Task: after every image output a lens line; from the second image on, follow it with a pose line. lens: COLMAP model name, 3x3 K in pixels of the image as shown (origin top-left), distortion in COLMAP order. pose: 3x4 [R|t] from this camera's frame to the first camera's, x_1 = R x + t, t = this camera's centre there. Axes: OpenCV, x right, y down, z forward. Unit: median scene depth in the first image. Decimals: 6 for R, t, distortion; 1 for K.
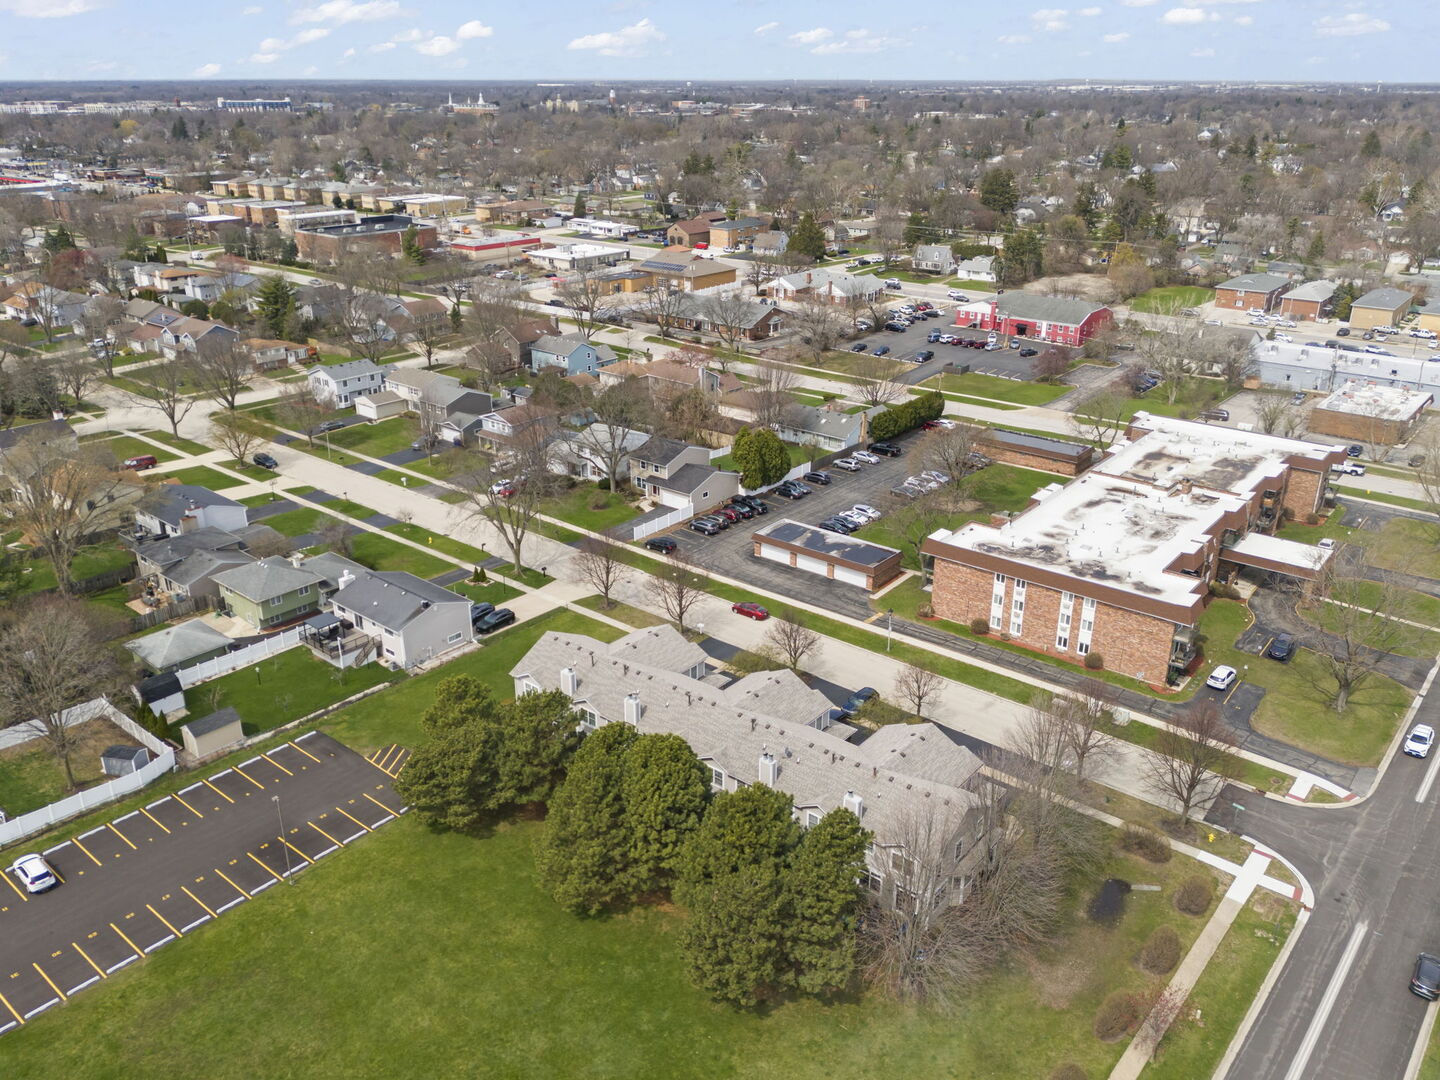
lens RADIAL K [[1120.1, 0, 720.0], [0, 1120.1, 540.0], [0, 0, 1]] dist [0.045709, -0.082051]
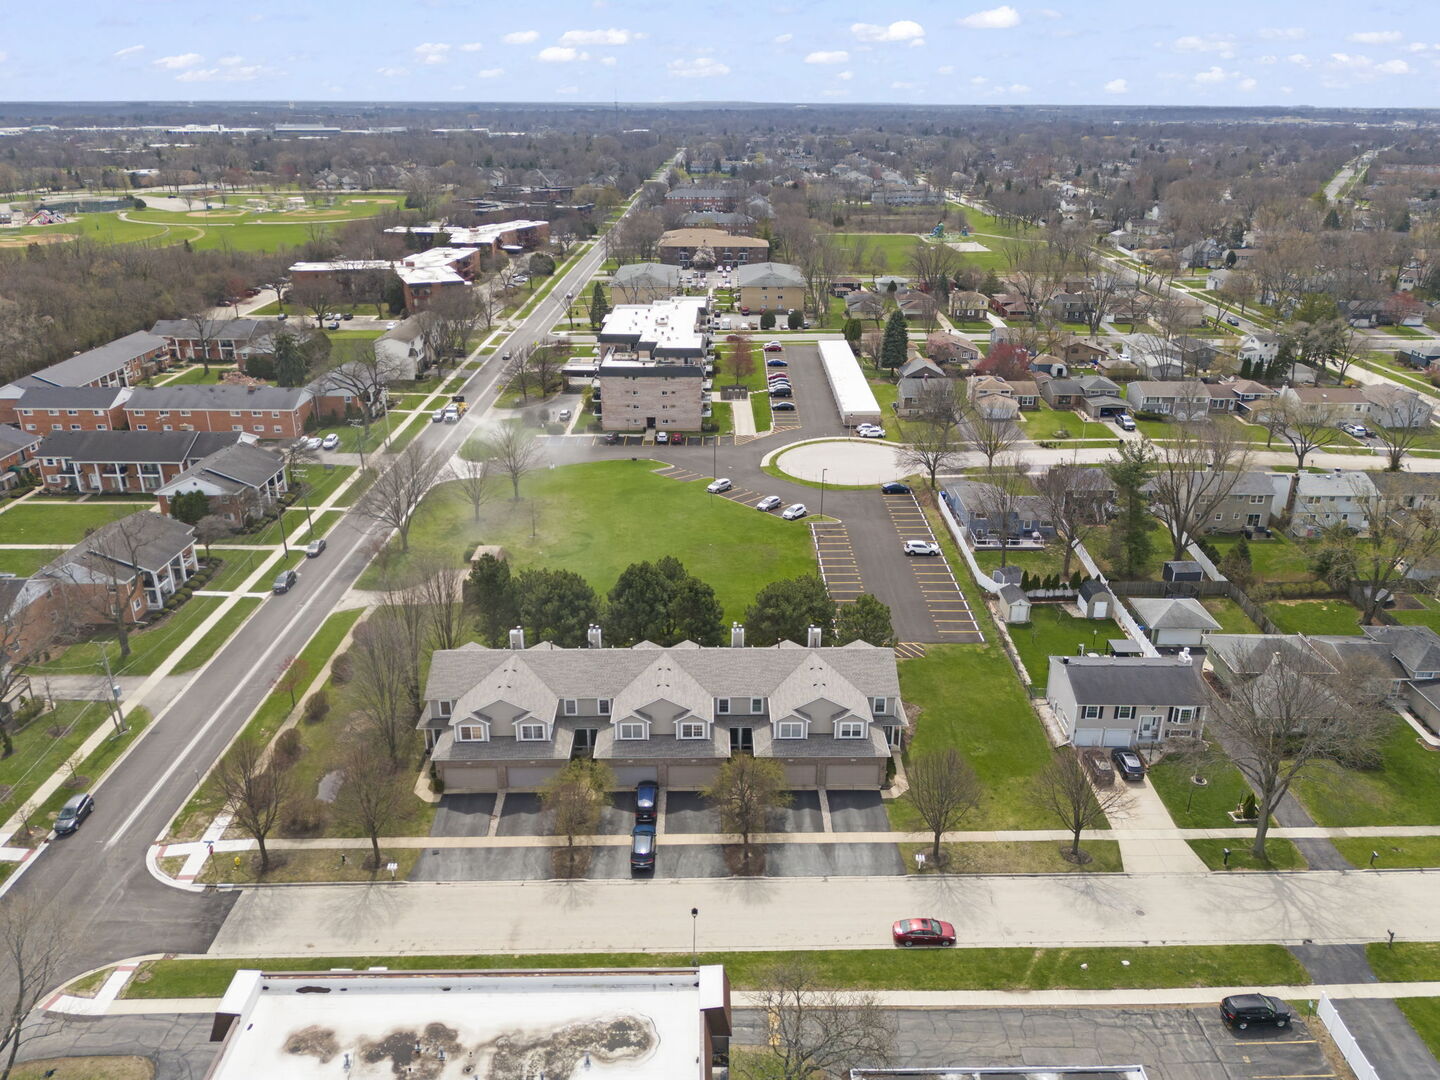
lens RADIAL K [[1096.7, 0, 727.9], [0, 1096.7, 542.6], [0, 0, 1]] dist [0.047132, -0.070087]
pose [[-0.765211, 0.236994, -0.598570, 0.406160], [-0.247620, 0.749896, 0.613466, -0.429416], [0.594253, 0.617649, -0.515144, 1.035760]]
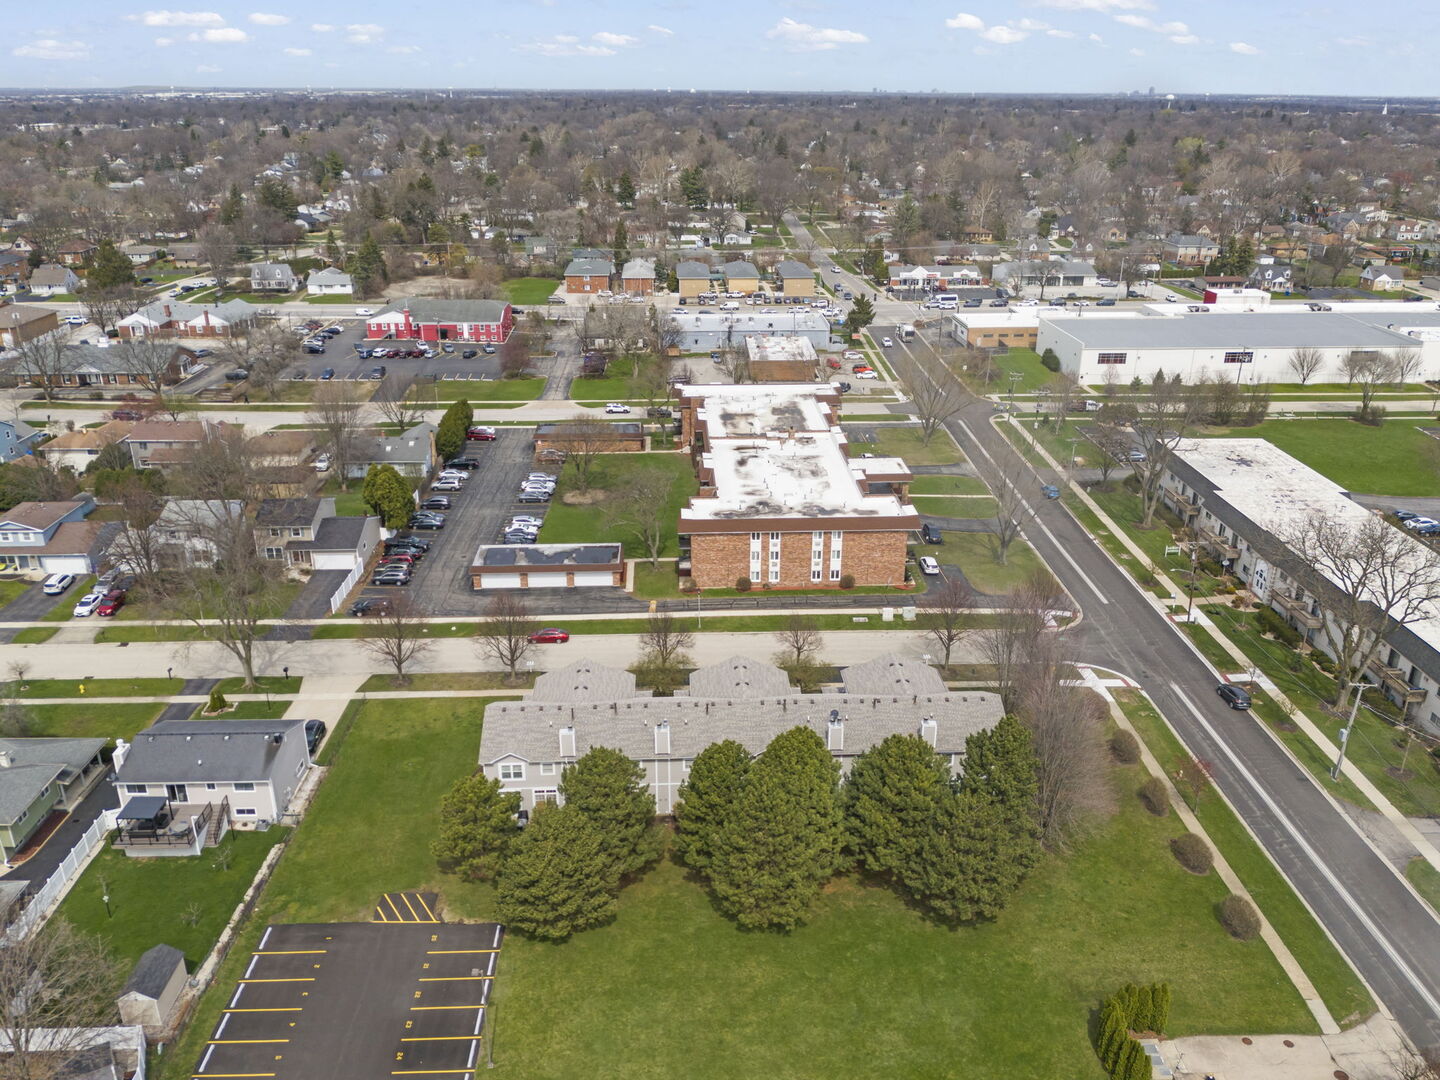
lens RADIAL K [[1114.3, 0, 720.0], [0, 1114.3, 540.0], [0, 0, 1]] dist [0.059742, -0.099982]
pose [[0.746431, -0.246725, 0.618035, -0.404901], [0.249245, 0.964780, 0.084124, -0.056586], [-0.617023, 0.091249, 0.781637, 0.134230]]
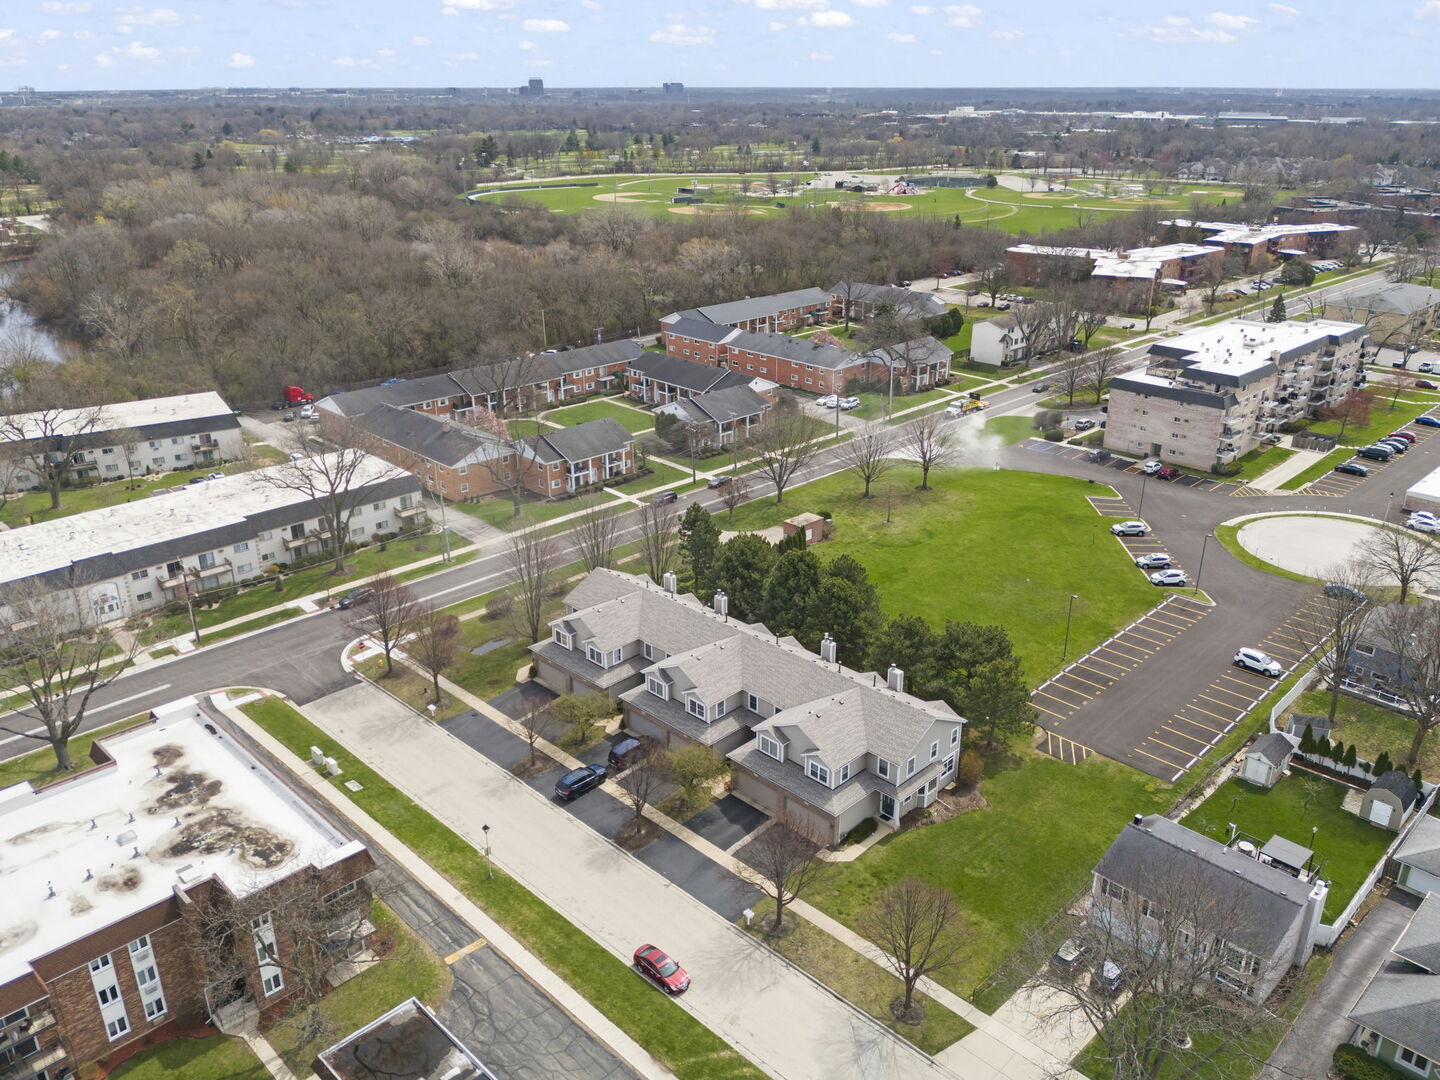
lens RADIAL K [[1120.1, 0, 720.0], [0, 1120.1, 540.0], [0, 0, 1]] dist [0.045709, -0.082051]
pose [[-0.995248, -0.037770, 0.089745, -0.045531], [0.035683, 0.716099, 0.697086, -0.480680], [-0.090595, 0.696976, -0.711349, 1.169847]]
